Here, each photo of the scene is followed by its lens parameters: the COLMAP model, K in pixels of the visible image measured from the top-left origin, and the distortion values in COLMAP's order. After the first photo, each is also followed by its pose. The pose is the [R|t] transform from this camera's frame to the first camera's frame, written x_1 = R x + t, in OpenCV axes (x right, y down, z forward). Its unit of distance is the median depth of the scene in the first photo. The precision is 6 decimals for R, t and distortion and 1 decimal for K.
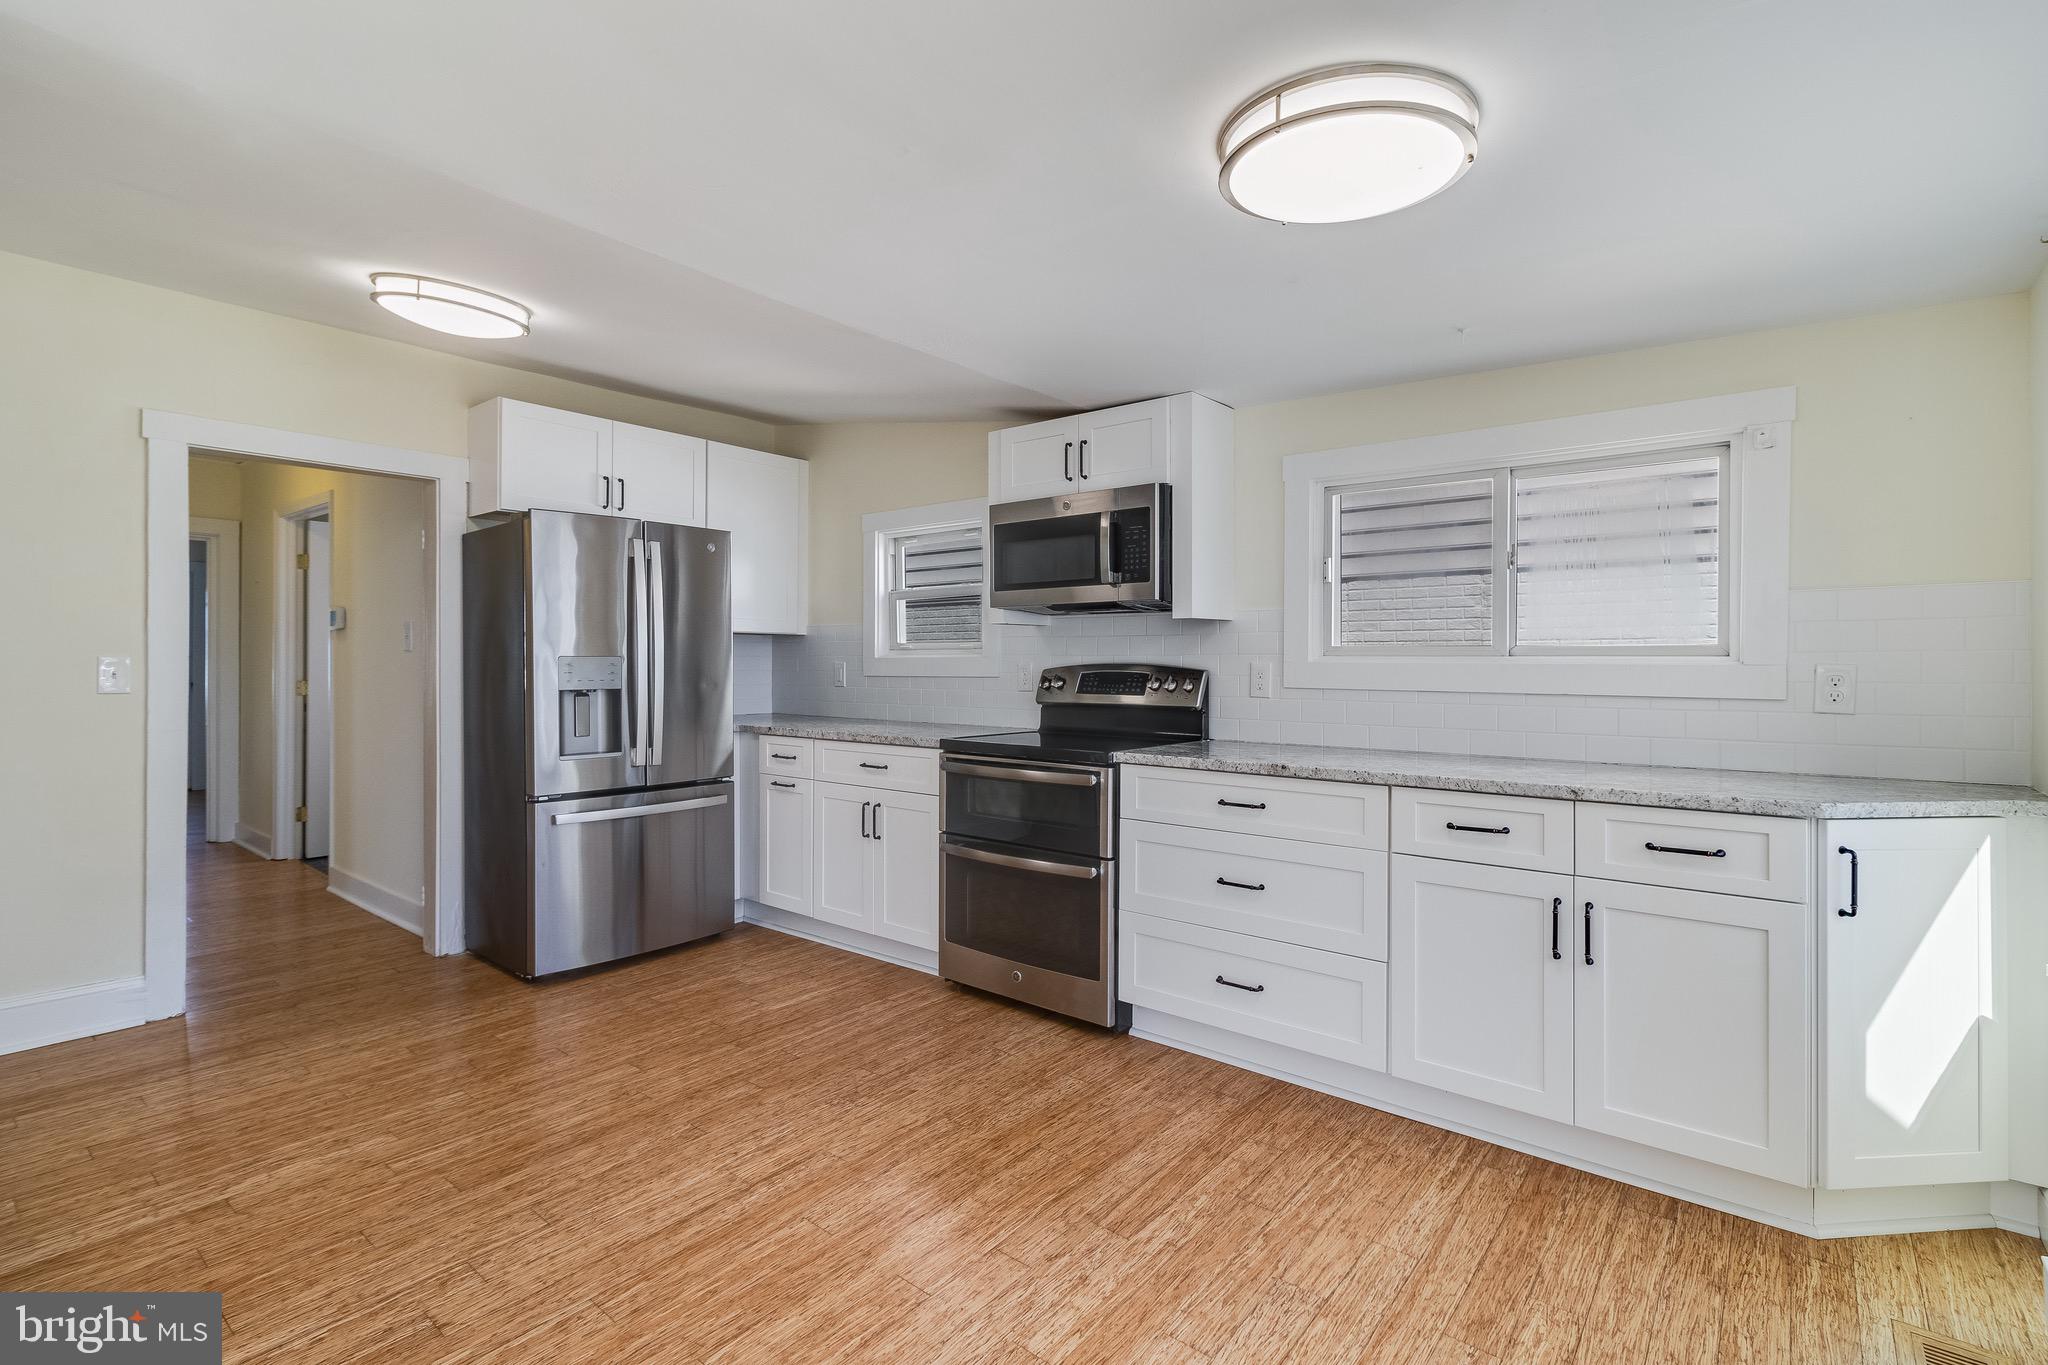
lens RADIAL K [[933.0, 0, 1036.8], [0, 933.0, 669.1], [0, 0, 1]] dist [-0.001066, -0.000368]
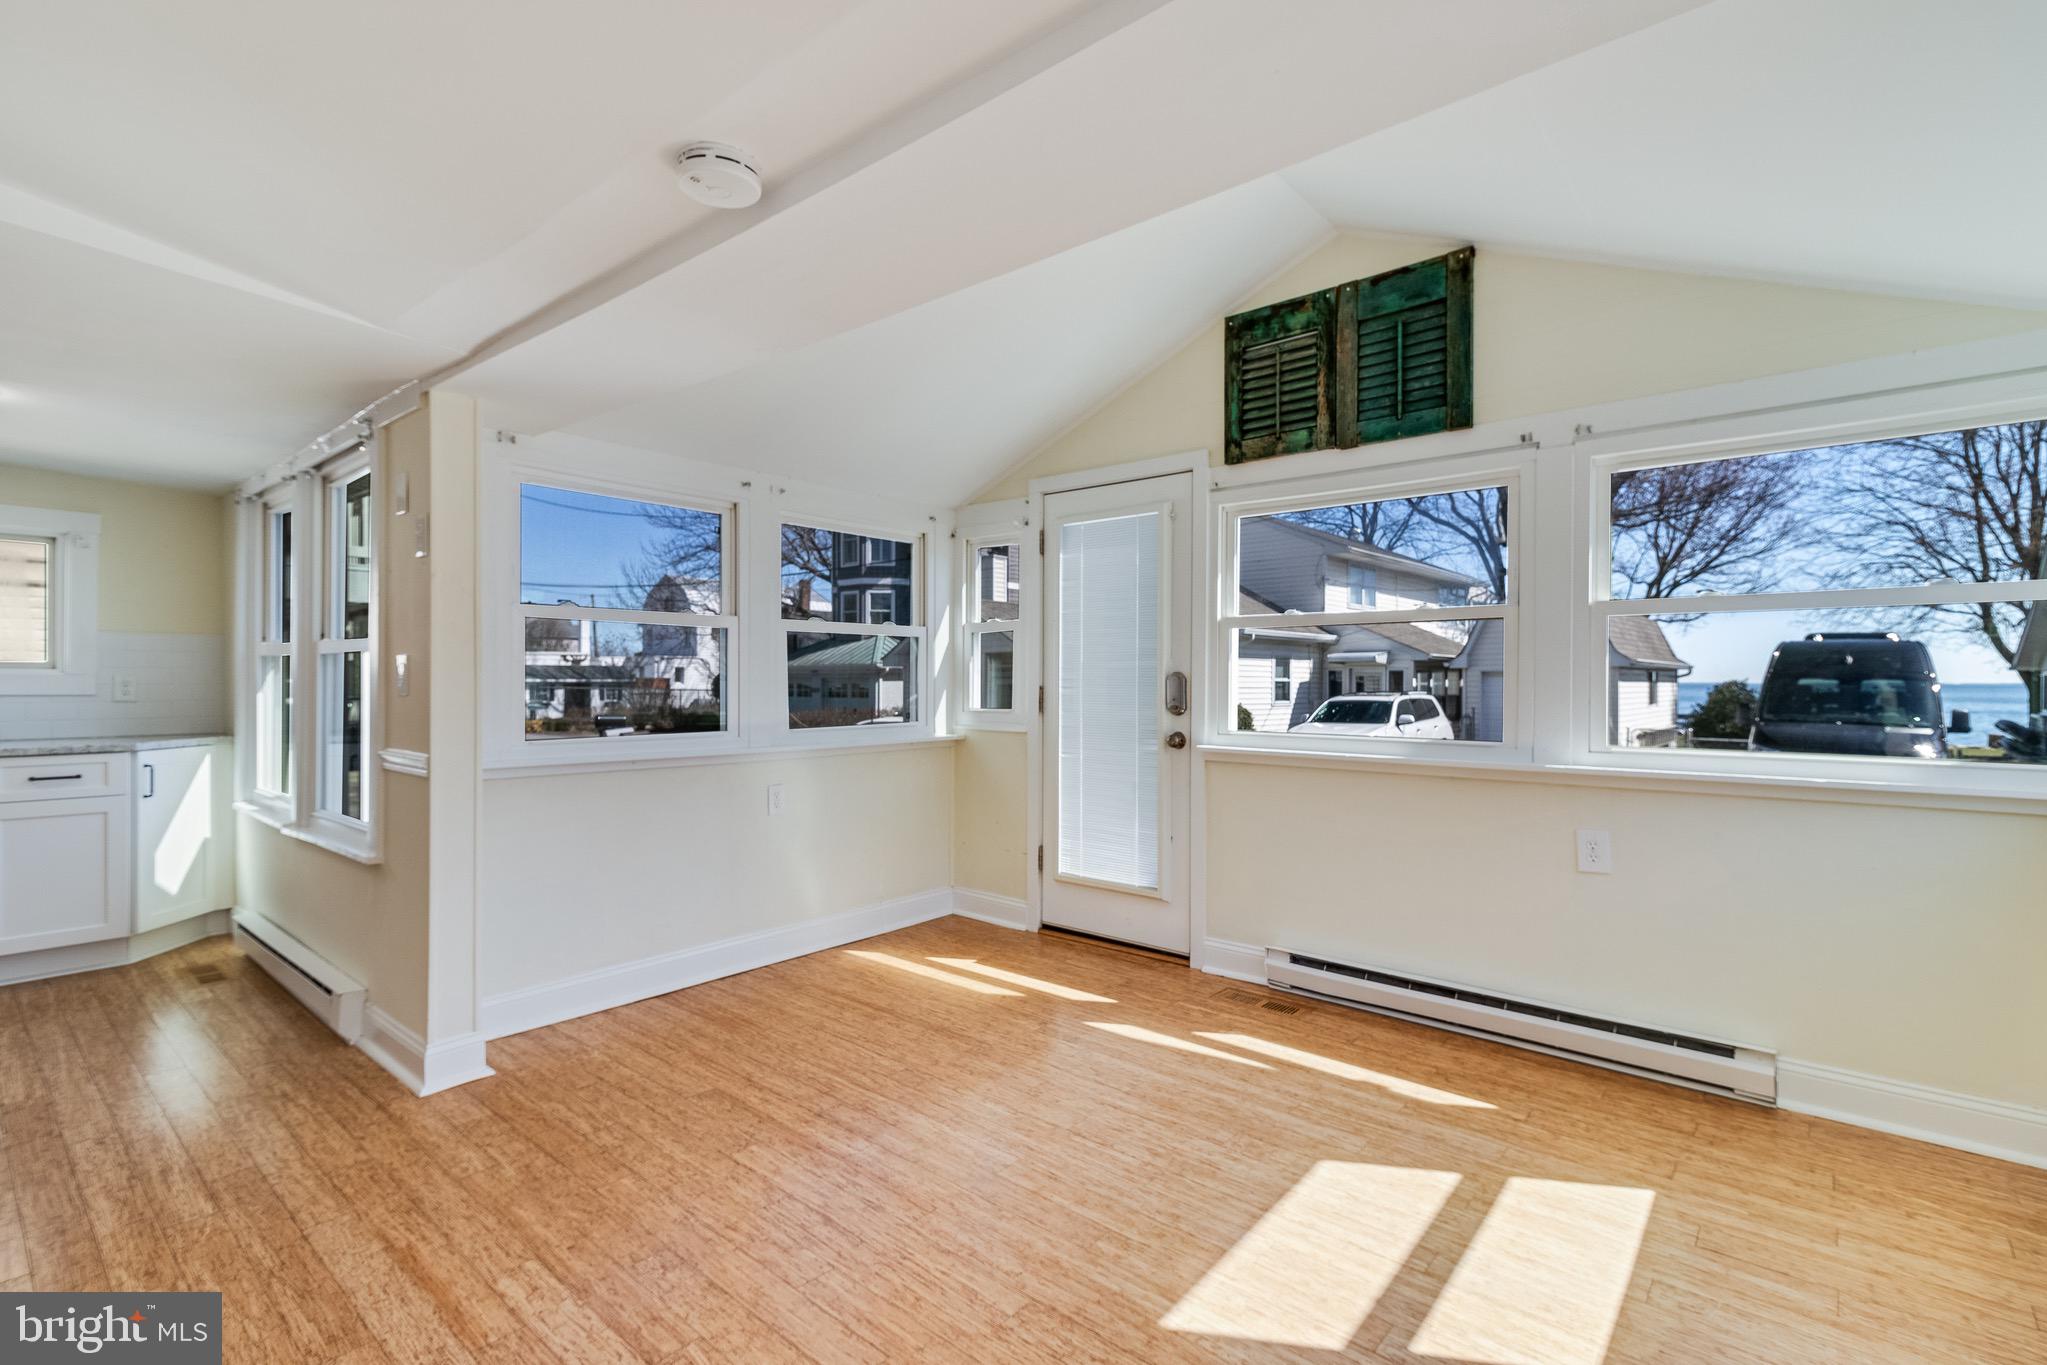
lens RADIAL K [[932.6, 0, 1026.1], [0, 932.6, 684.7], [0, 0, 1]] dist [-0.001066, -0.000368]
pose [[0.026782, -0.007551, 0.999613, -0.825052], [-0.000029, 0.999971, 0.007555, -0.000489], [-0.999641, -0.000232, 0.026781, -0.725346]]
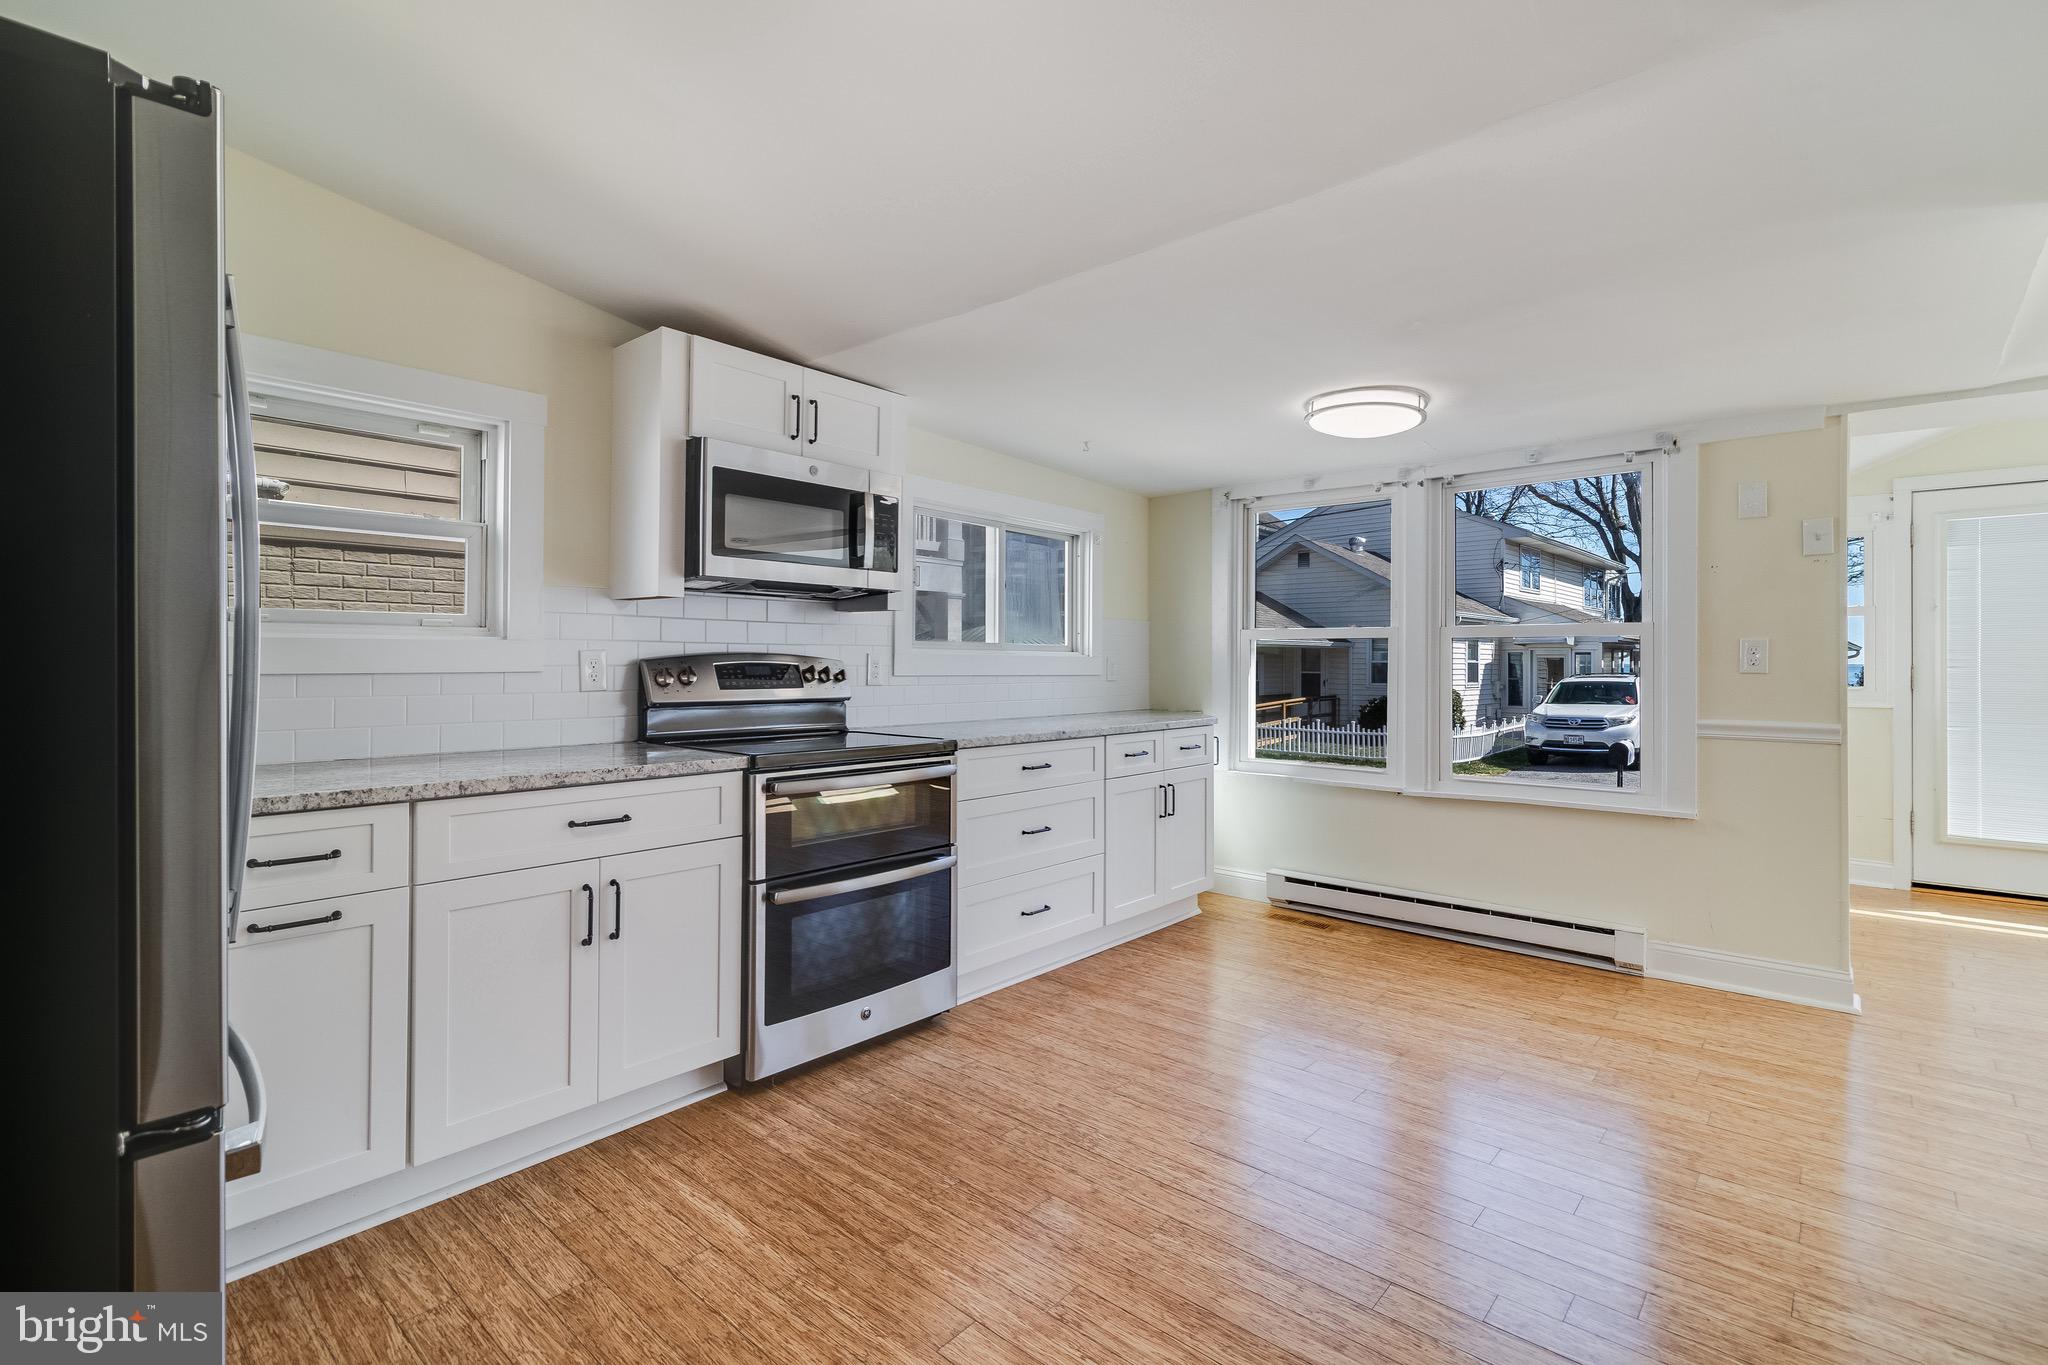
lens RADIAL K [[933.0, 0, 1035.5], [0, 933.0, 661.0], [0, 0, 1]] dist [-0.001066, -0.000368]
pose [[0.044822, 0.000216, 0.998995, -1.070205], [0.001860, 0.999998, -0.000300, 0.003119], [-0.998993, 0.001871, 0.044821, 0.975766]]
